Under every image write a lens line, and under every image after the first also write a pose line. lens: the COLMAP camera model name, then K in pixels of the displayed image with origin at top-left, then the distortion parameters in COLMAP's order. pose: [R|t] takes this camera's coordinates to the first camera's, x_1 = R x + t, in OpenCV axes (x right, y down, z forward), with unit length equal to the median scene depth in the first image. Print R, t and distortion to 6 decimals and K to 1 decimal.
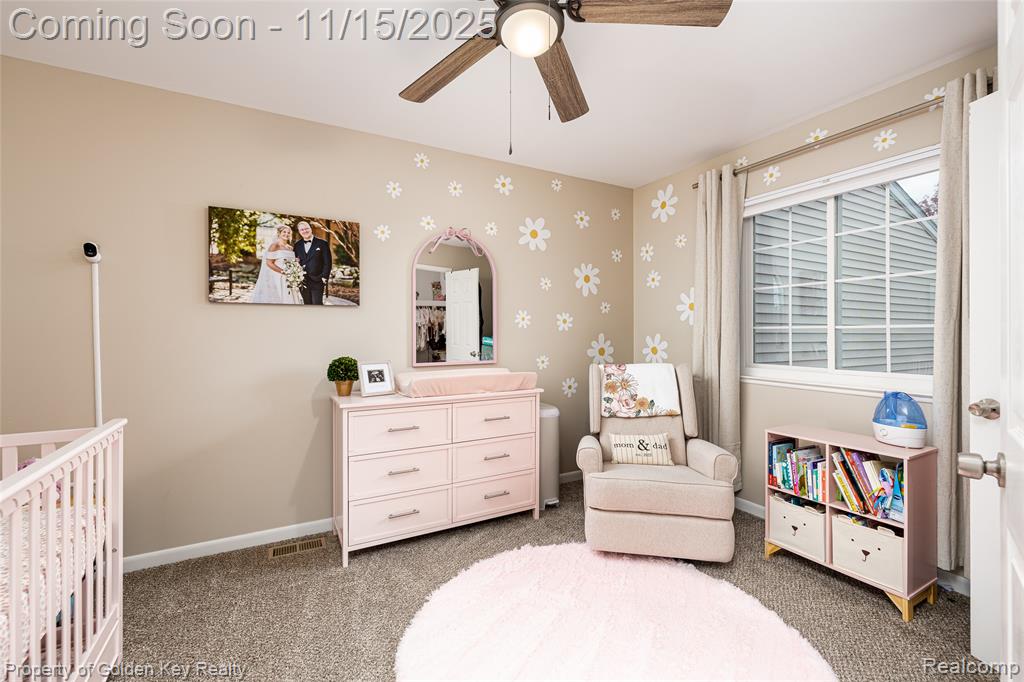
lens RADIAL K [[432.8, 0, 509.9], [0, 432.8, 334.1], [0, 0, 1]] dist [-0.001868, -0.000067]
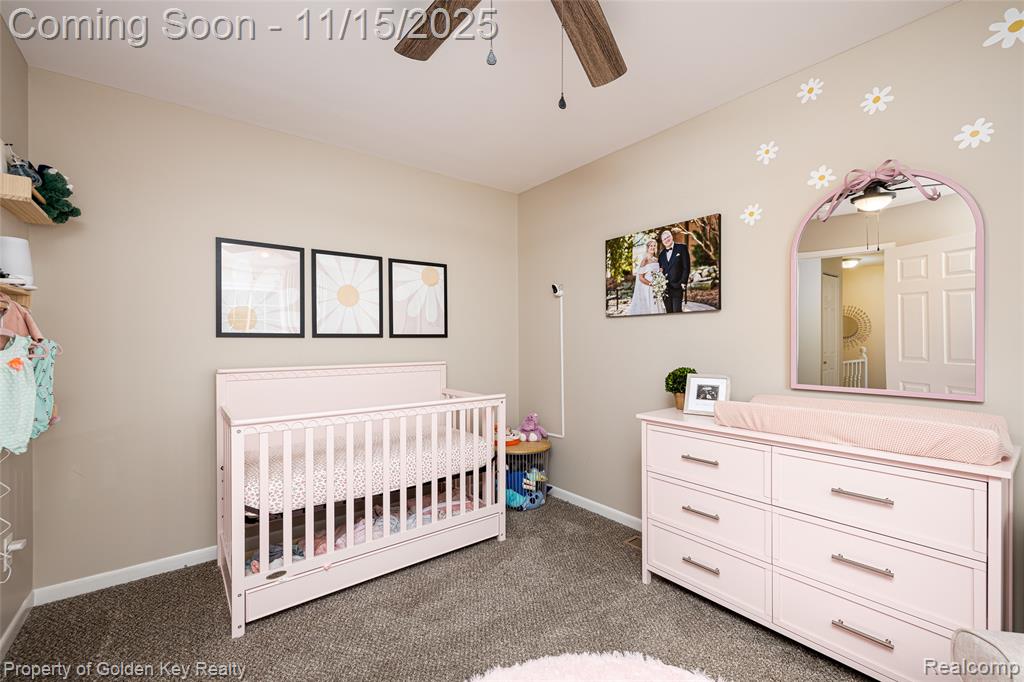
lens RADIAL K [[432.8, 0, 511.2], [0, 432.8, 342.4], [0, 0, 1]] dist [-0.001868, -0.000067]
pose [[0.155617, 0.002918, -0.987813, 0.466936], [0.000289, 0.999995, 0.003000, -0.003463], [0.987817, -0.000752, 0.155616, 0.492004]]
